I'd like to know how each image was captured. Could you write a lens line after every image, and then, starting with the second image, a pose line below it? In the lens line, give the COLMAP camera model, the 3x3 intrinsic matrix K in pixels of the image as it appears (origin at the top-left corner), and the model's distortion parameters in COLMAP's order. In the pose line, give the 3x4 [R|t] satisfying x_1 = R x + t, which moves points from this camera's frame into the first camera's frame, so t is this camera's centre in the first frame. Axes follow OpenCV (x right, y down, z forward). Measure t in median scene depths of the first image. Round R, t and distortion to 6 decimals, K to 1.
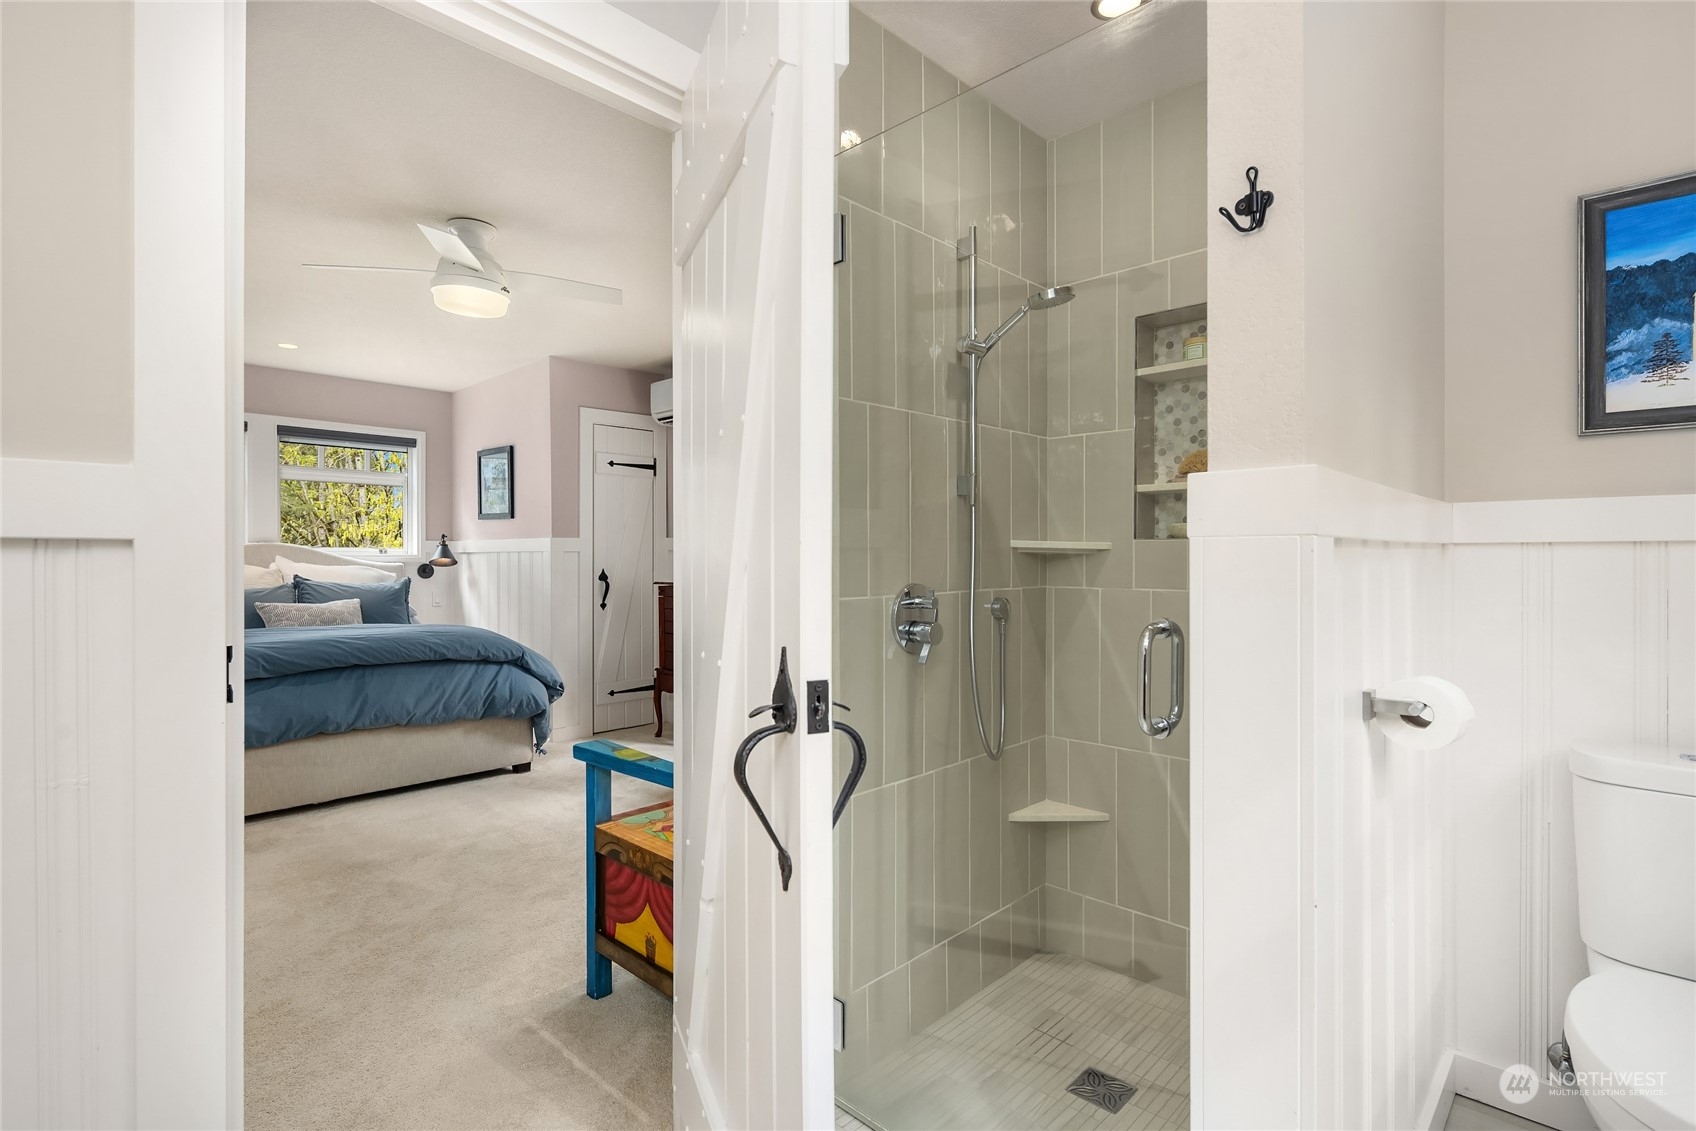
lens RADIAL K [[823.4, 0, 853.6], [0, 823.4, 568.4], [0, 0, 1]] dist [0.002814, -0.000754]
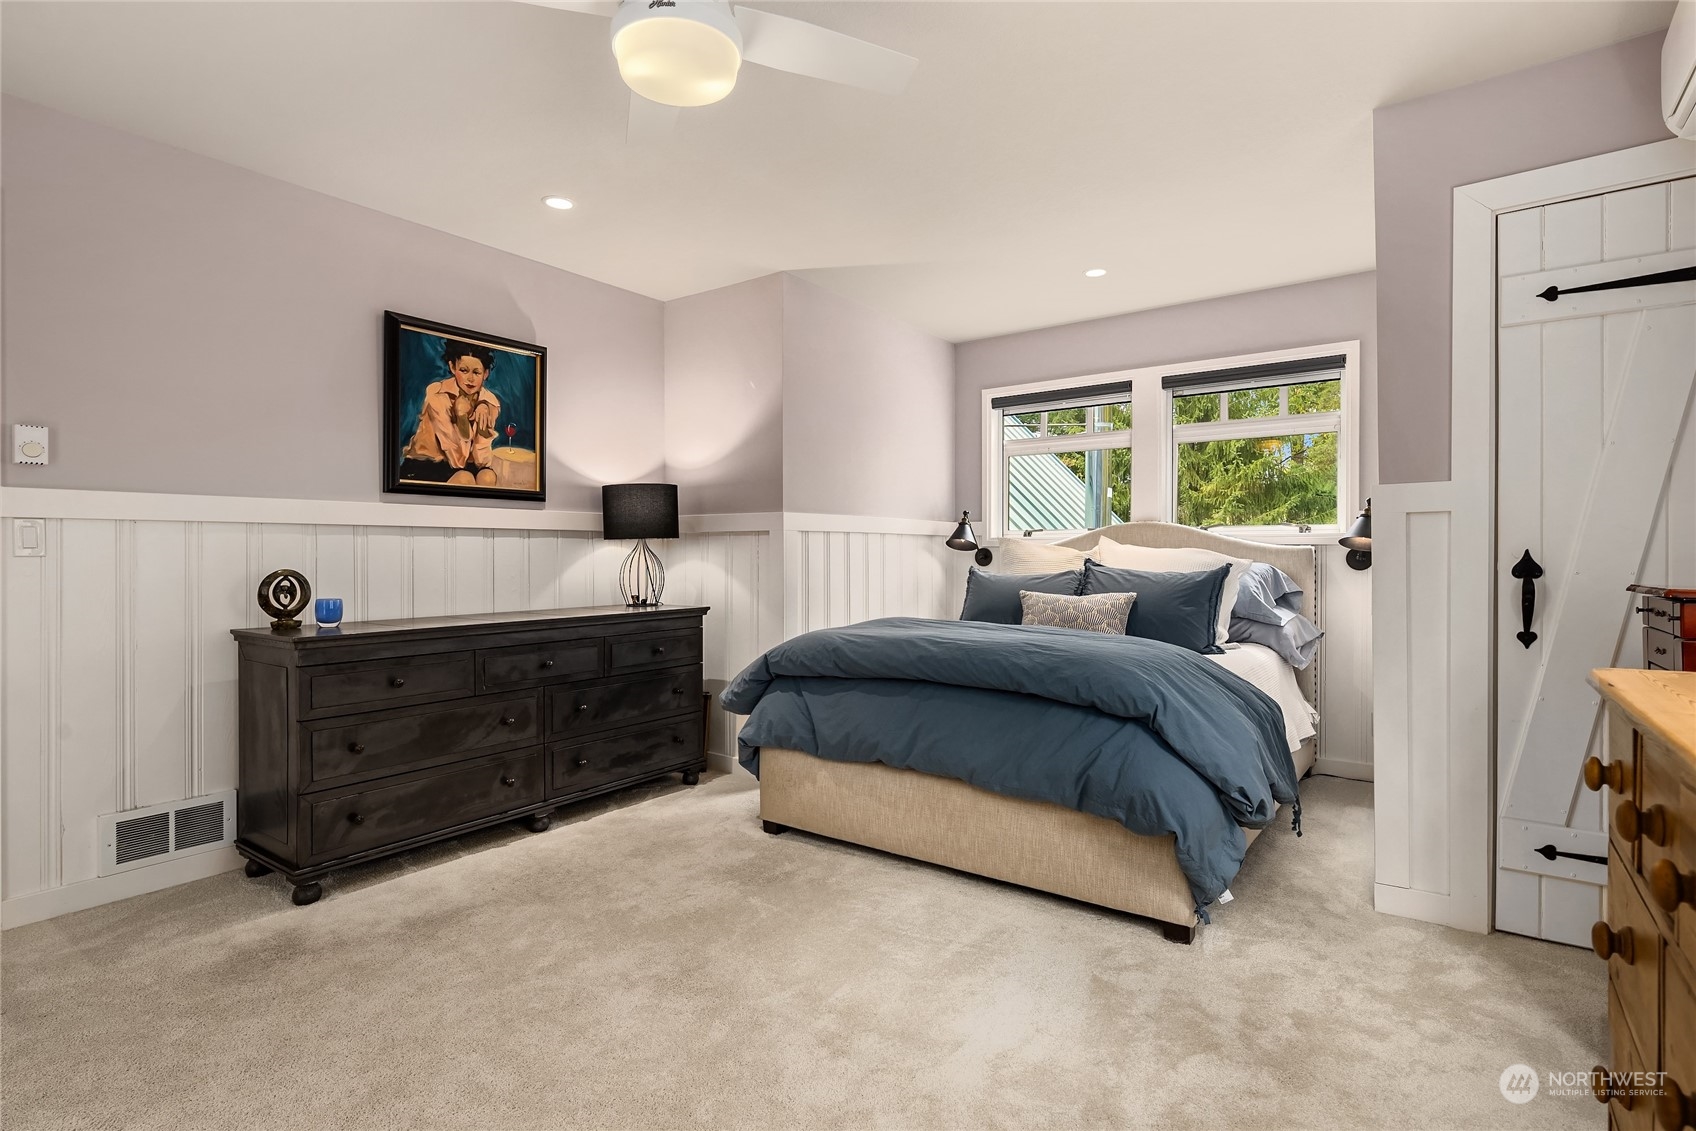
lens RADIAL K [[823.4, 0, 855.5], [0, 823.4, 559.5], [0, 0, 1]] dist [0.002814, -0.000754]
pose [[0.130383, 0.002773, -0.991460, 0.082466], [-0.012364, 0.999923, 0.001171, 0.010971], [0.991387, 0.012106, 0.130408, 0.726623]]
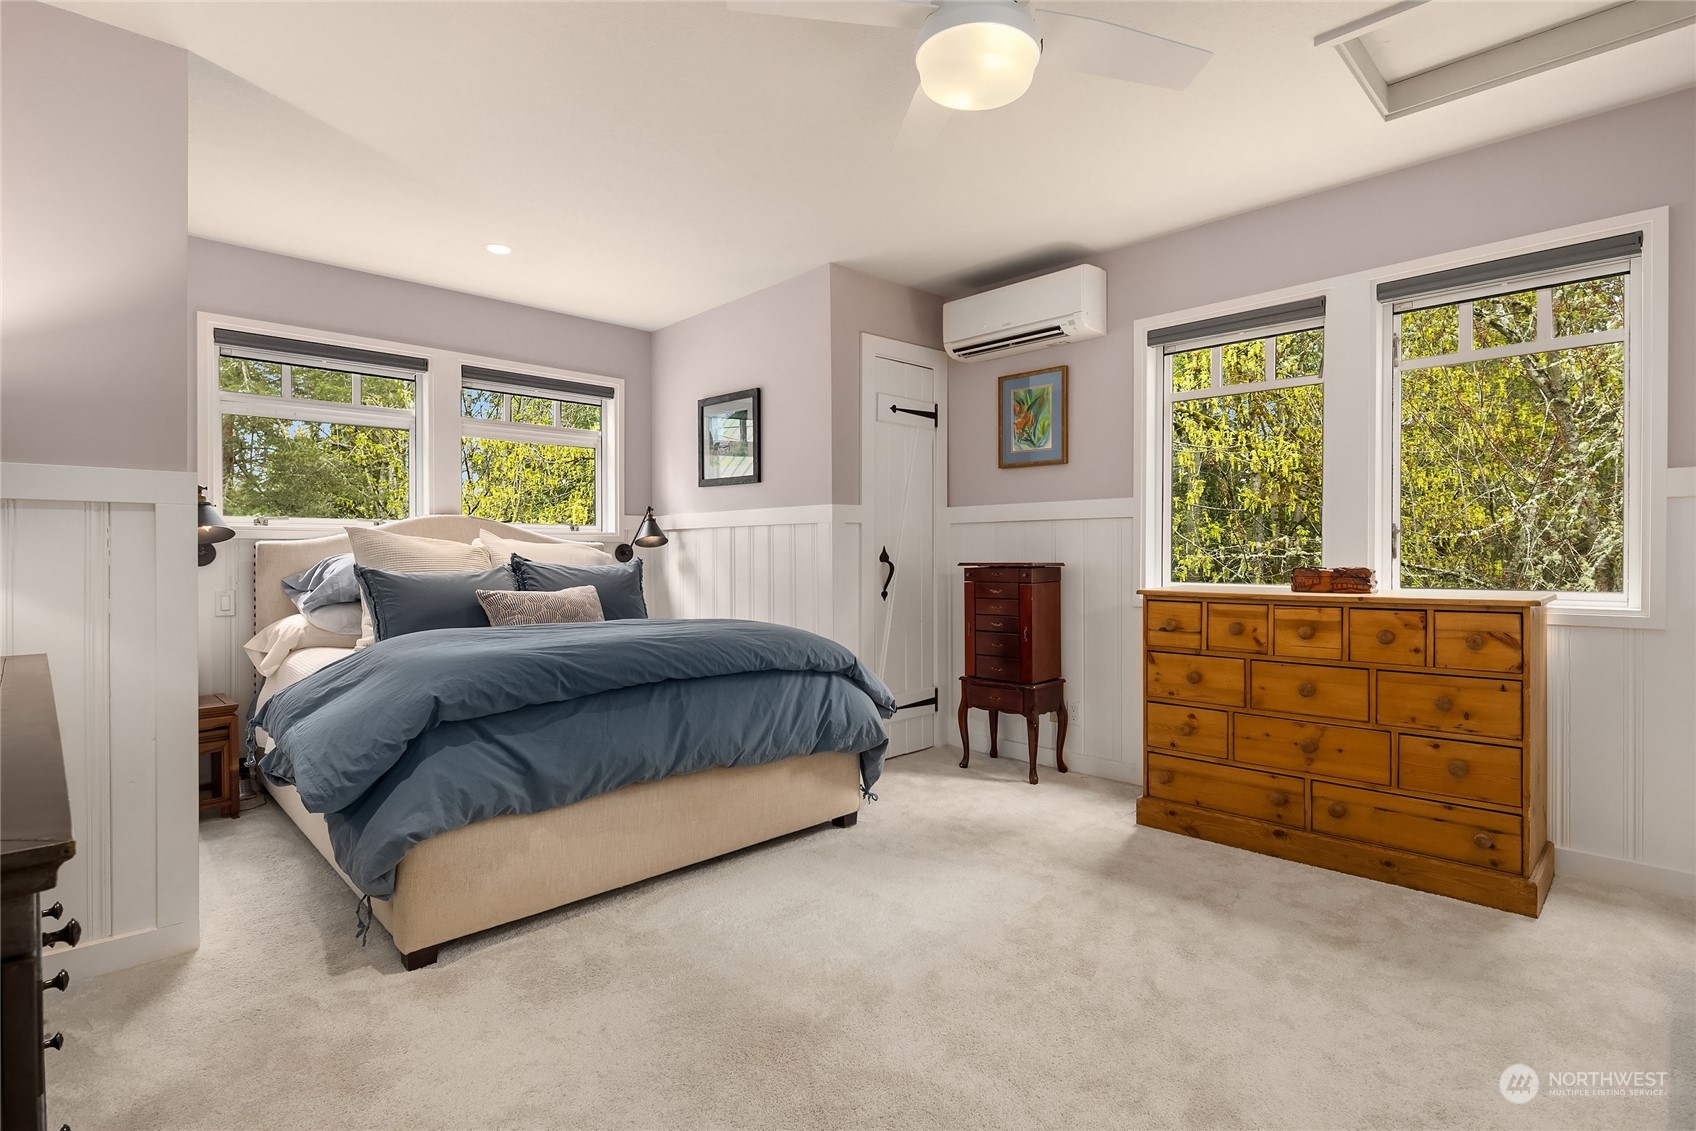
lens RADIAL K [[823.4, 0, 851.9], [0, 823.4, 559.4], [0, 0, 1]] dist [0.002814, -0.000754]
pose [[0.999436, -0.004287, -0.033306, -0.370589], [0.004126, 0.999979, -0.004916, 0.019562], [0.033327, 0.004776, 0.999433, 0.282747]]
